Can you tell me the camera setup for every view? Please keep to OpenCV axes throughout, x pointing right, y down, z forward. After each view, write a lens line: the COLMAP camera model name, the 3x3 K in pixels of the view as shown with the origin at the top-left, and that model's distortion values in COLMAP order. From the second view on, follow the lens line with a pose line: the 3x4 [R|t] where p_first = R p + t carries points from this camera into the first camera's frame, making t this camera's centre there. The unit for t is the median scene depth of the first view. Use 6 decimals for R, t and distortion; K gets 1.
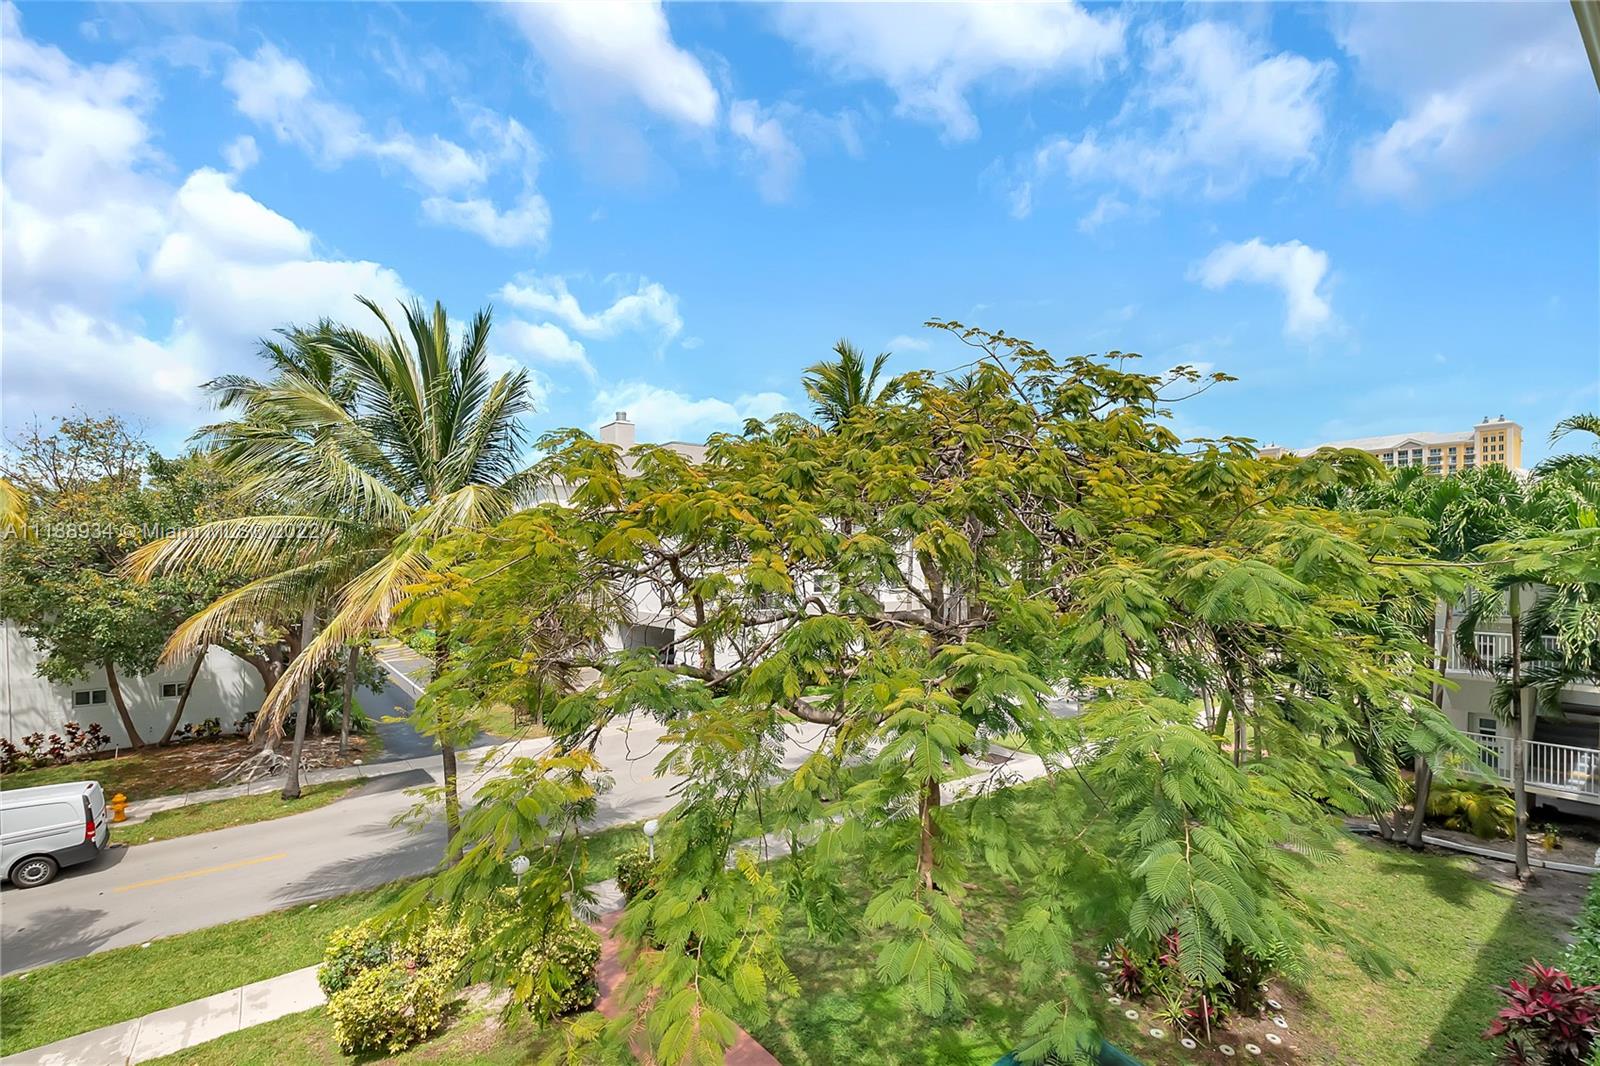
lens RADIAL K [[701.0, 0, 805.2], [0, 701.0, 561.2], [0, 0, 1]] dist [0.000519, -0.000158]
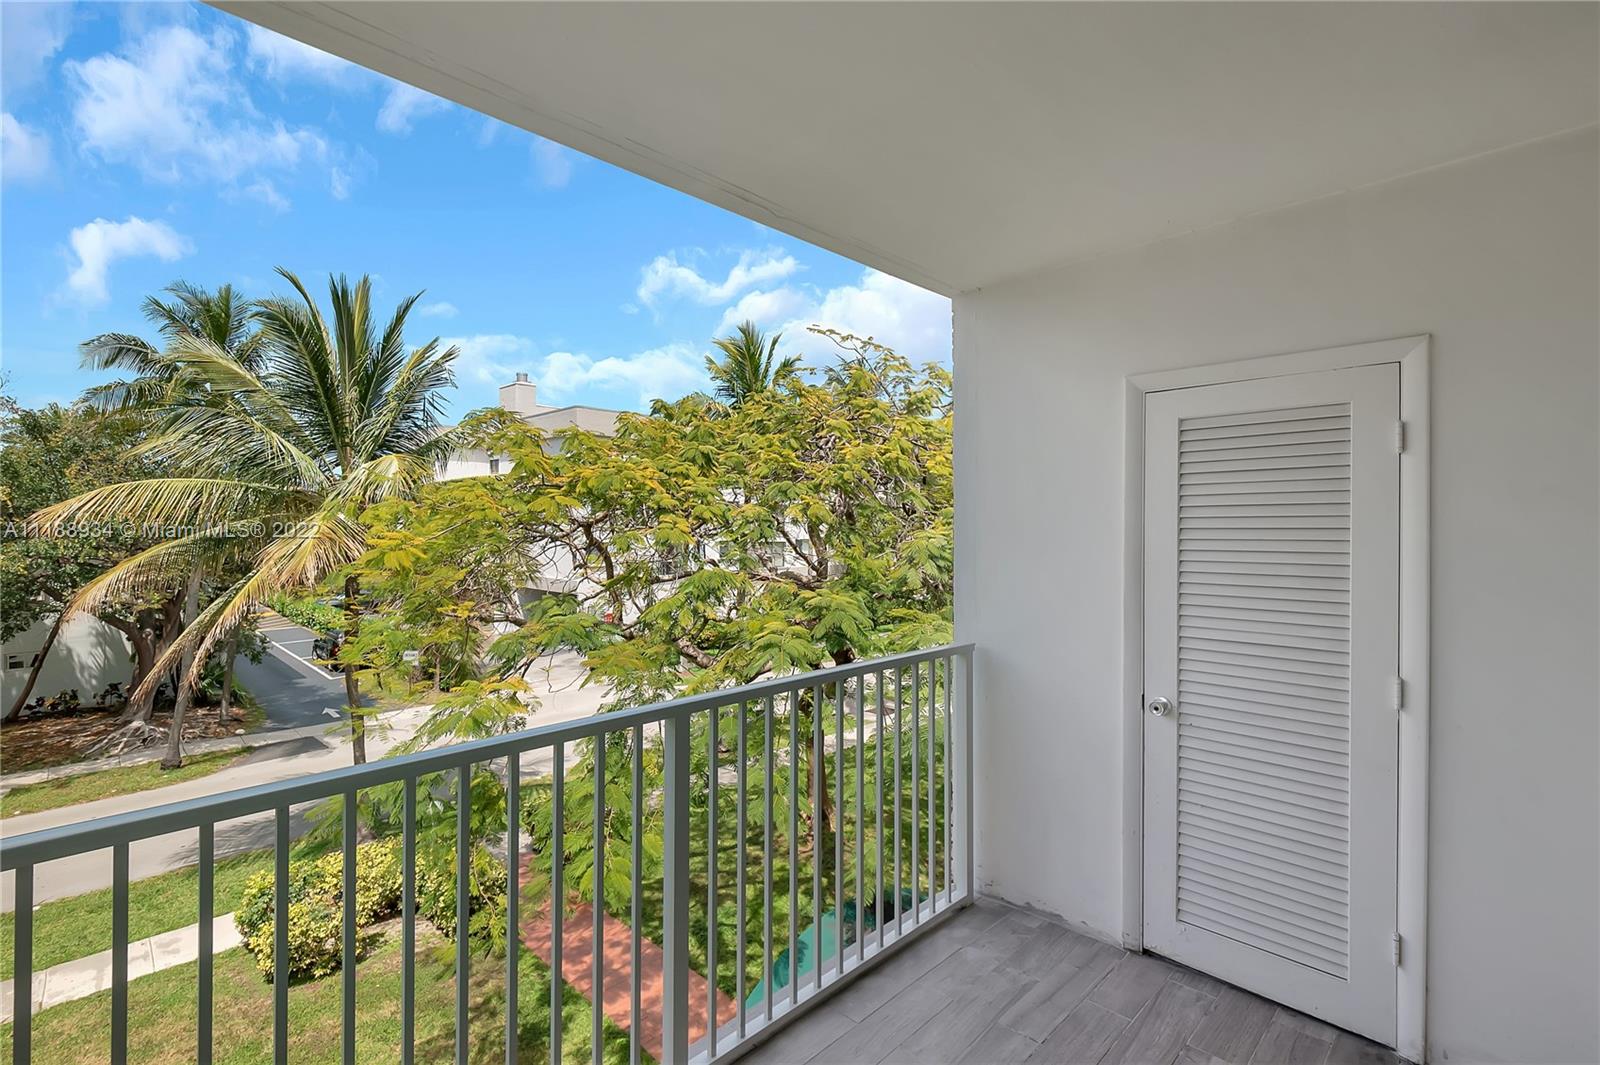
lens RADIAL K [[717.2, 0, 798.2], [0, 717.2, 525.5], [0, 0, 1]] dist [0.011865, -0.011886]
pose [[0.992910, 0.009265, 0.118505, 0.010022], [-0.008750, 0.999950, -0.004868, 0.000139], [-0.118544, 0.003796, 0.992941, -0.143937]]
